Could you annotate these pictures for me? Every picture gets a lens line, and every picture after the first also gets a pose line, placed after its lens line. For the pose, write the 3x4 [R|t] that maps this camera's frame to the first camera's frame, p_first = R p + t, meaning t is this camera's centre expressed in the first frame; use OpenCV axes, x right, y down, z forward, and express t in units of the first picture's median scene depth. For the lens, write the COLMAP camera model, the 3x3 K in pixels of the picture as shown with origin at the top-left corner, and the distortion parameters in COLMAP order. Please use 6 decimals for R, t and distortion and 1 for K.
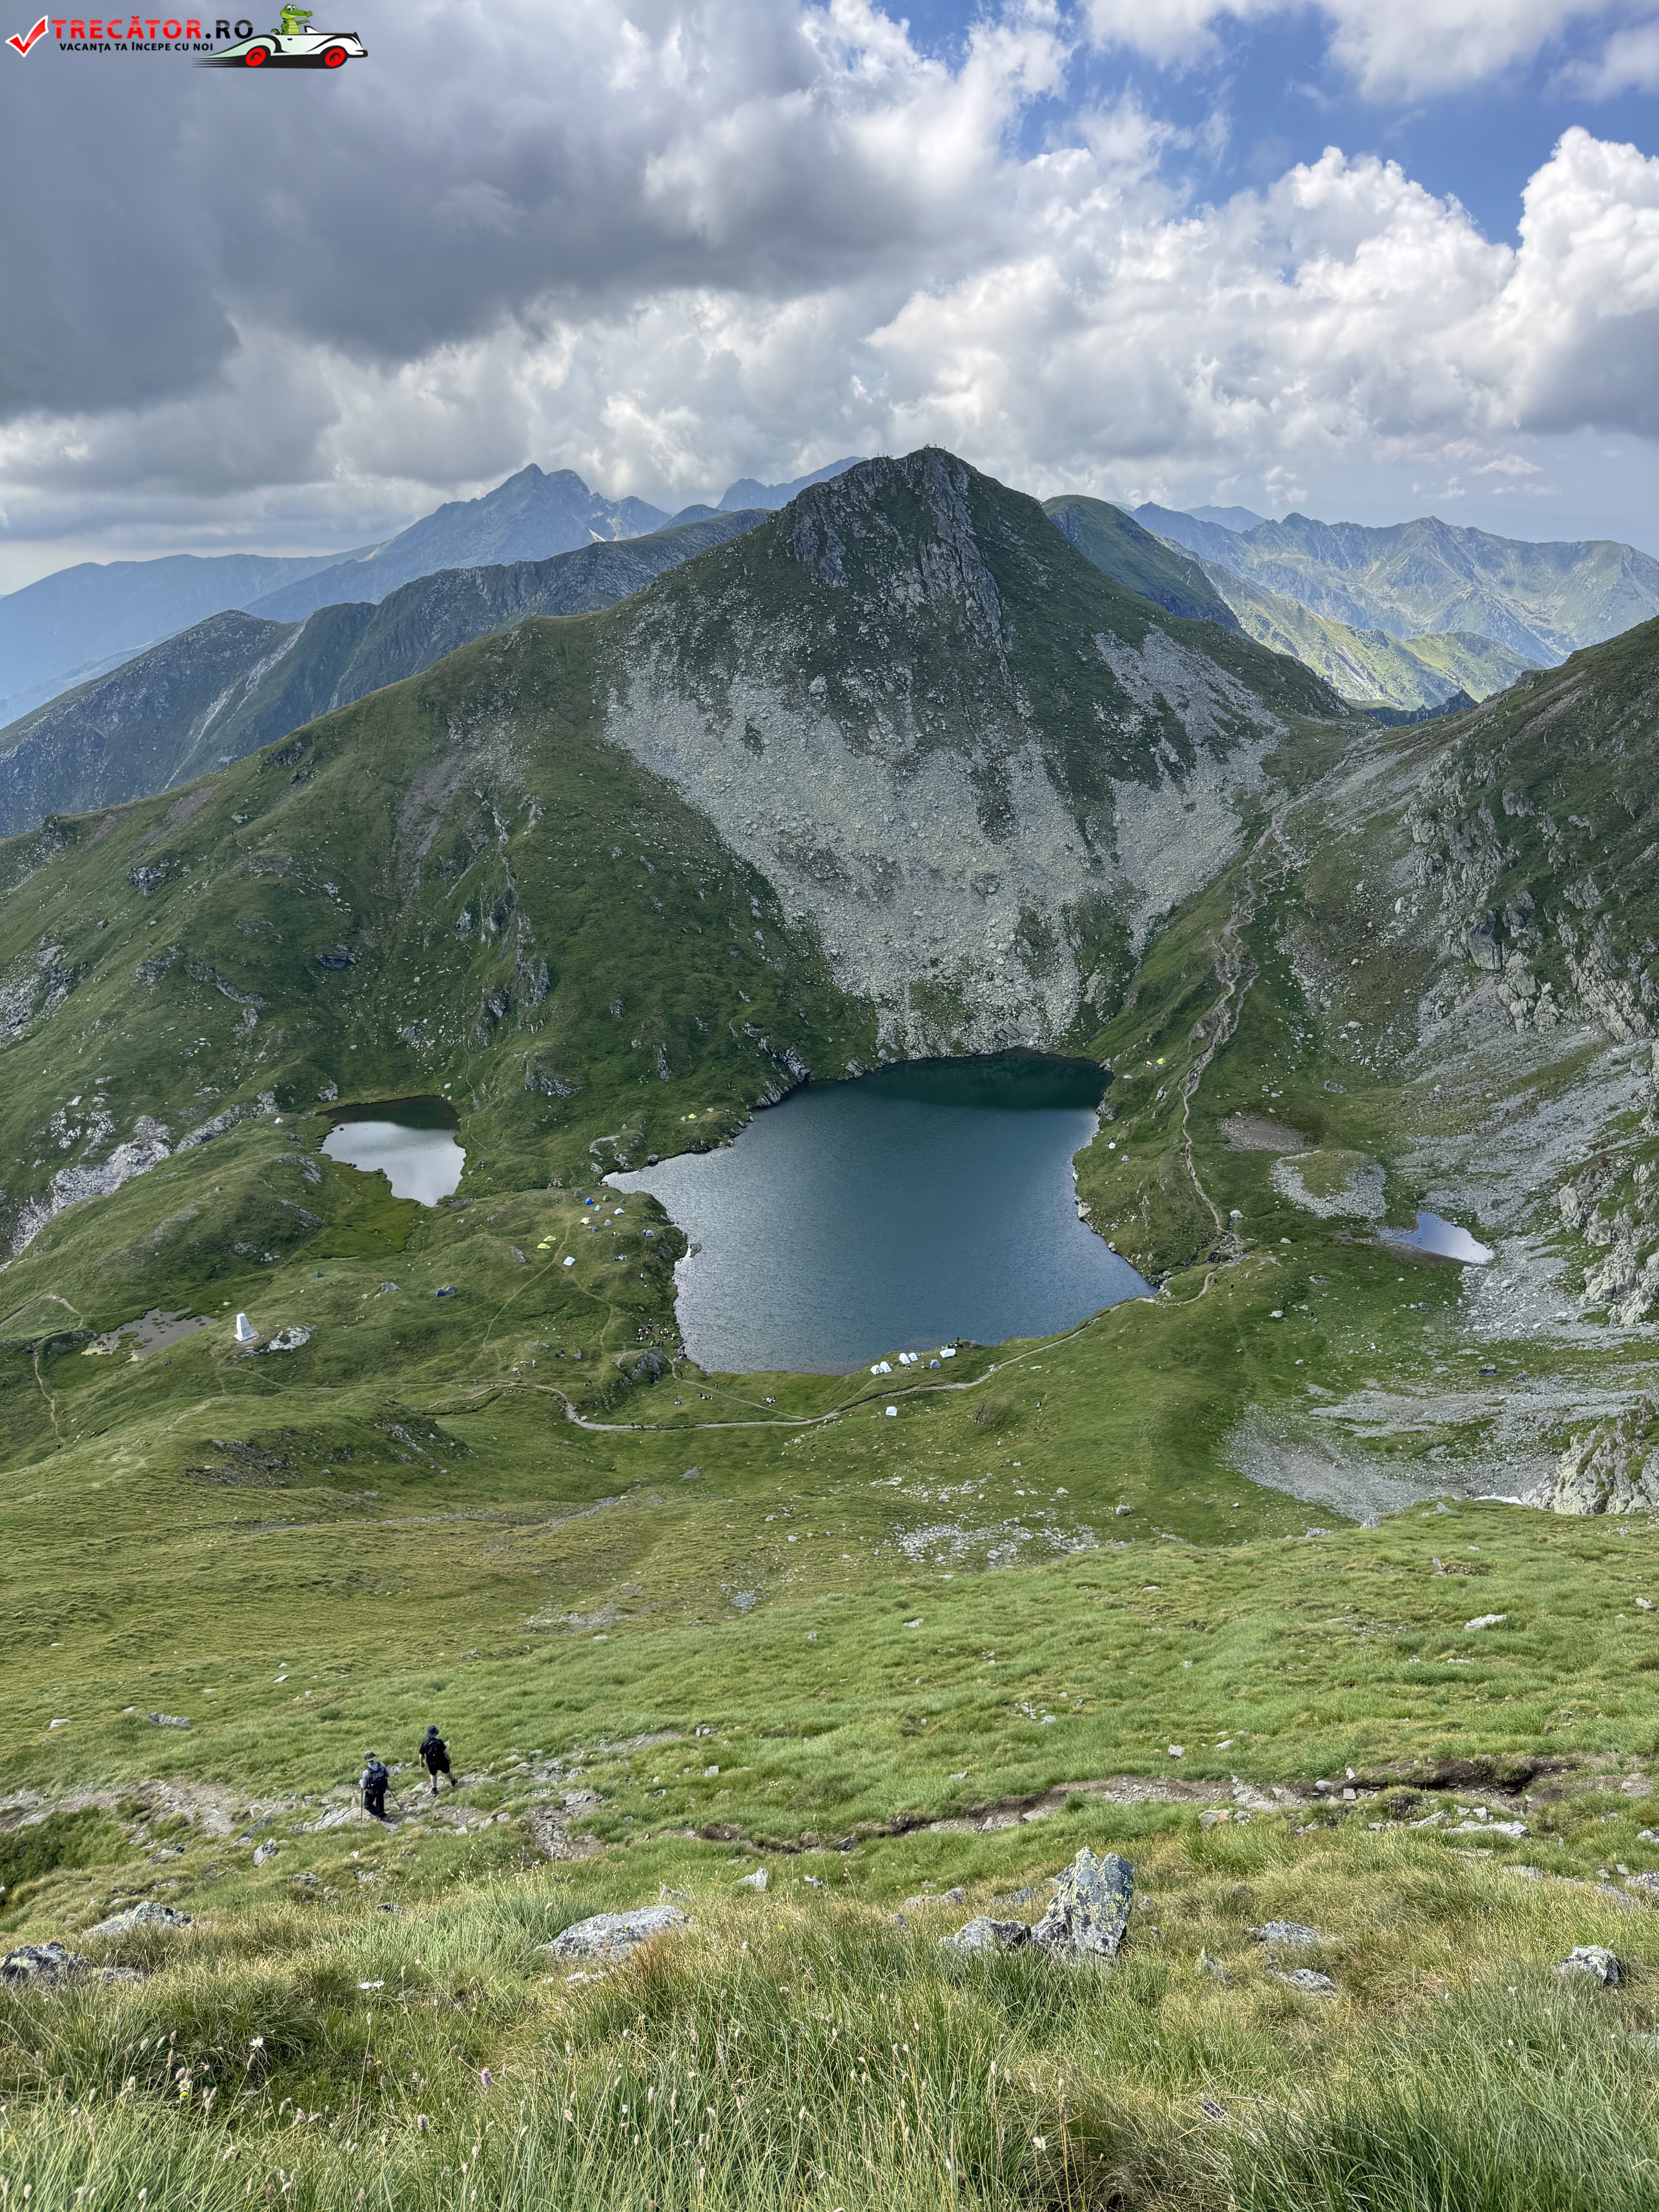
lens RADIAL K [[1588.1, 0, 829.5], [0, 1588.1, 1106.0], [0, 0, 1]] dist [0.156952, -0.303969]
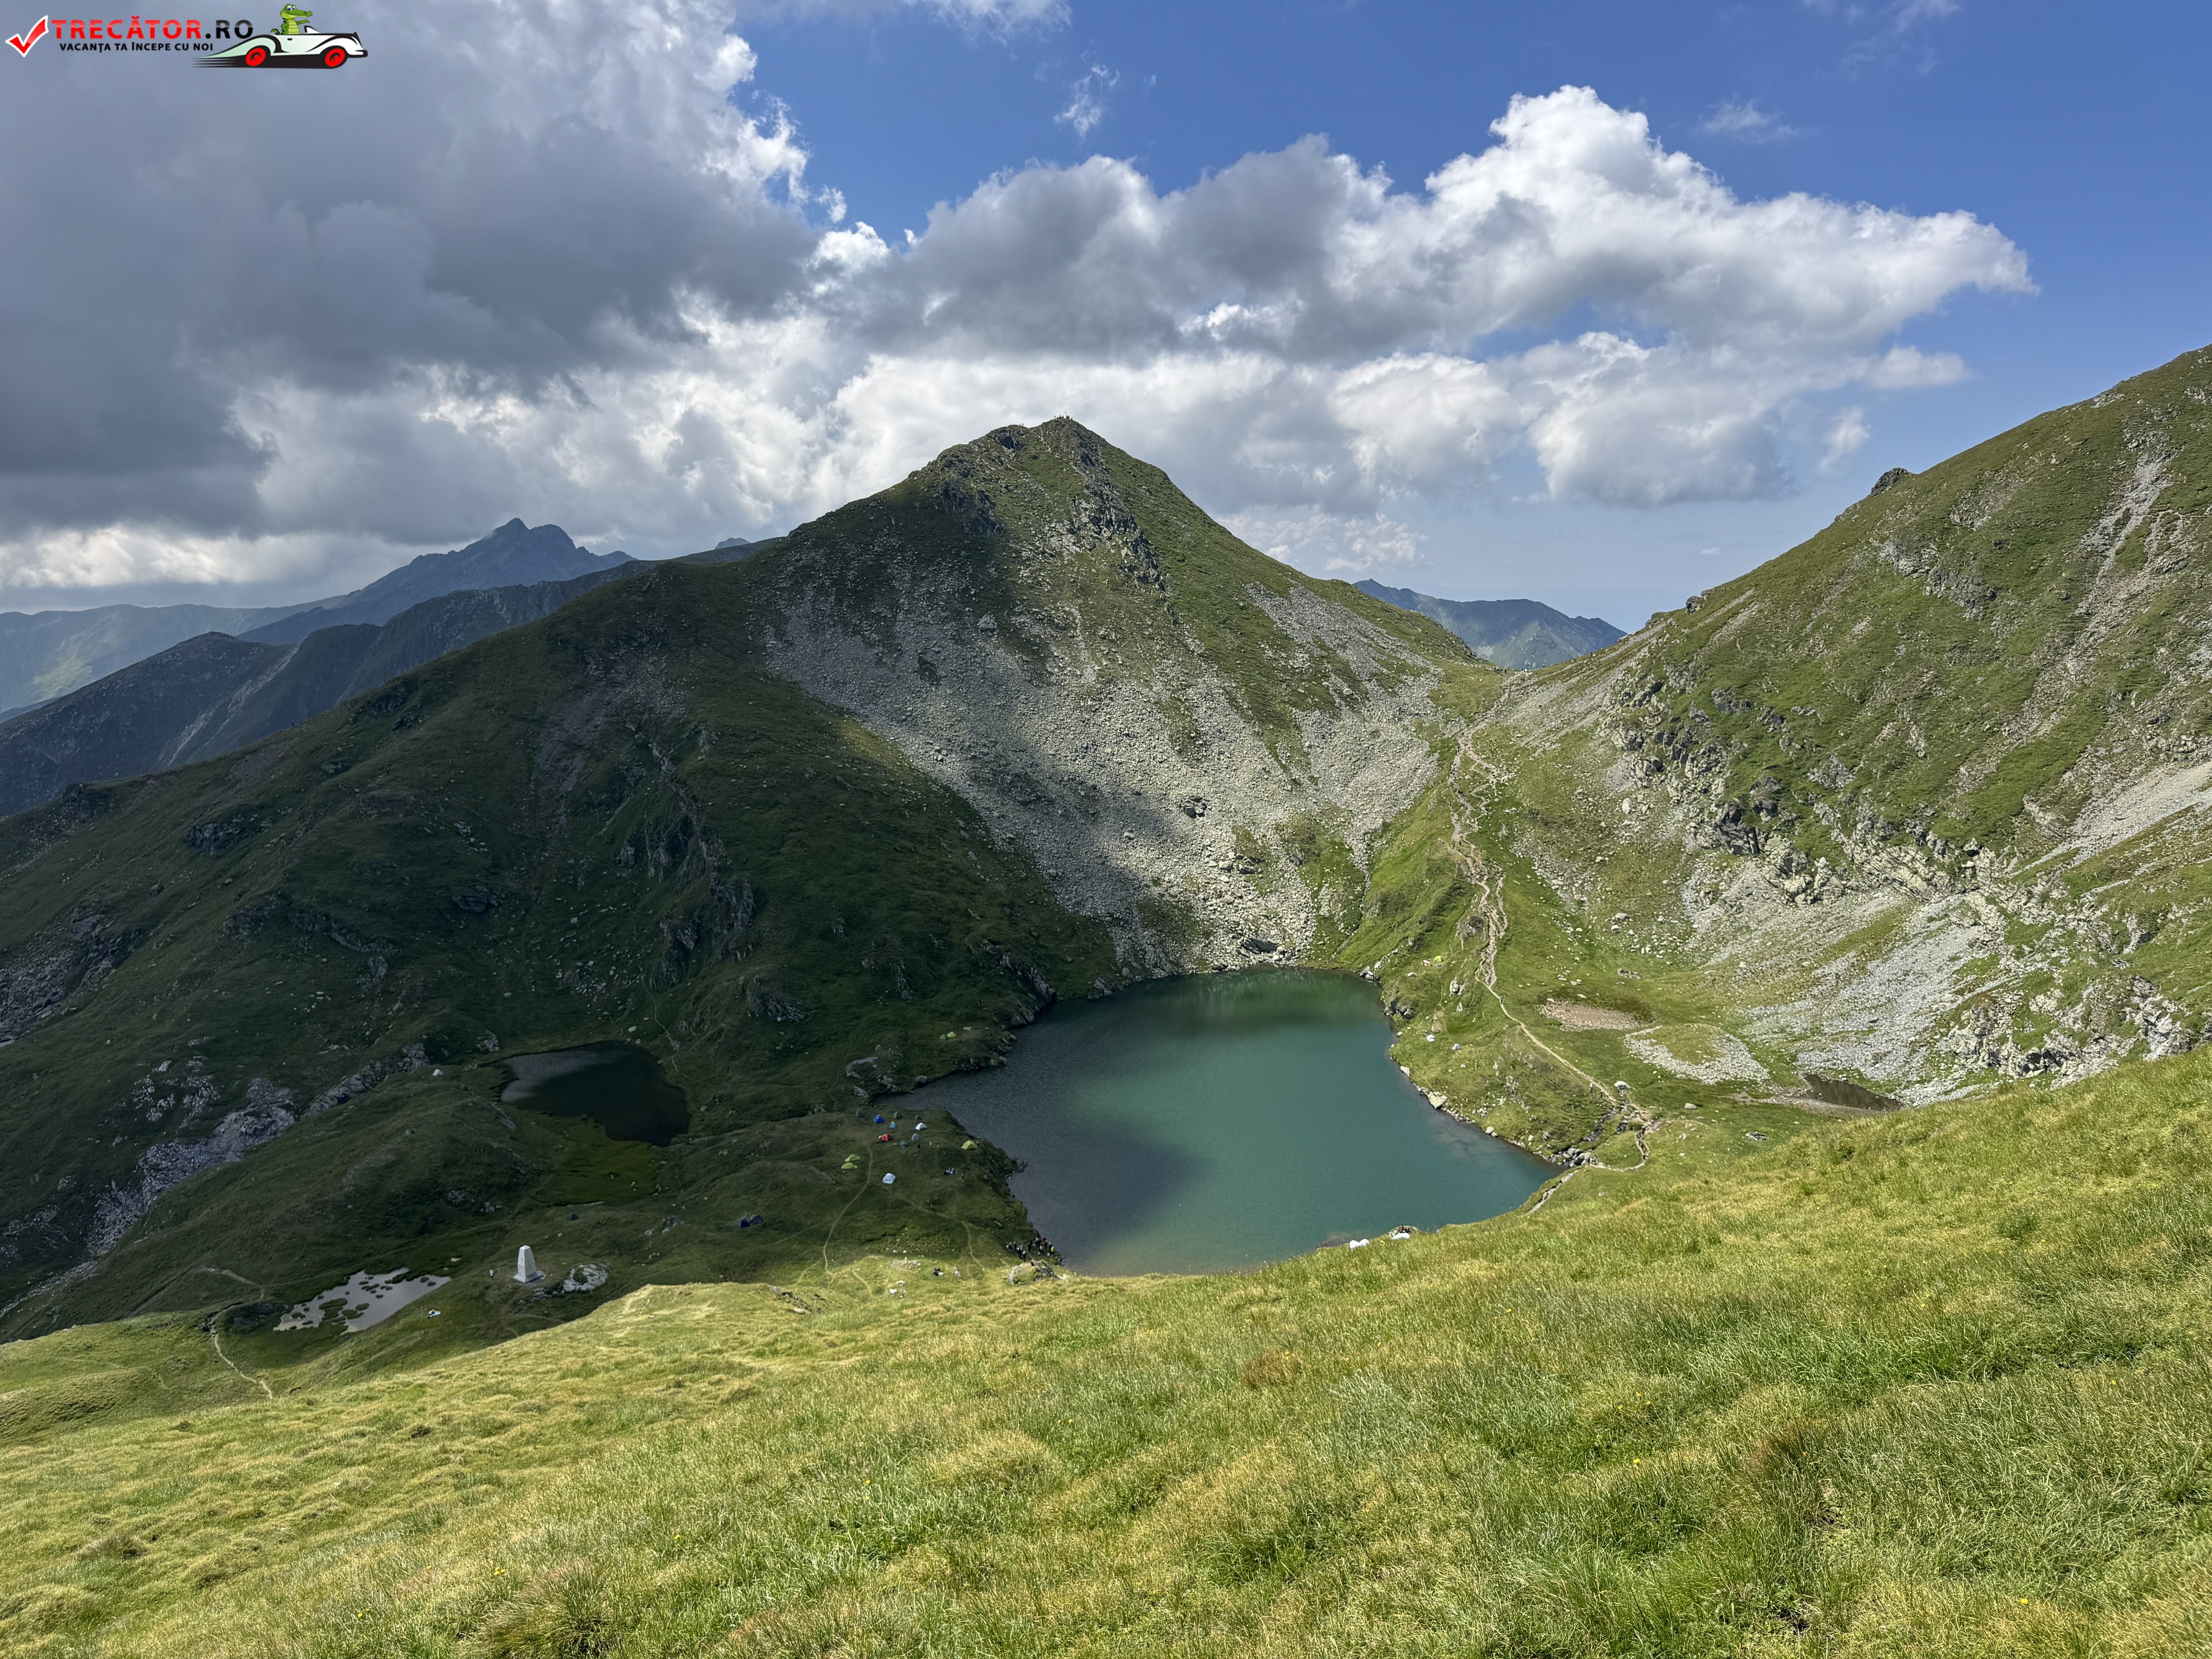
lens RADIAL K [[1588.1, 0, 1097.2], [0, 1588.1, 797.2], [0, 0, 1]] dist [0.156952, -0.303969]
pose [[0.981663, -0.016256, 0.189928, -0.146749], [0.058377, 0.974121, -0.218357, 0.064191], [-0.181464, 0.225440, 0.957208, 0.101687]]
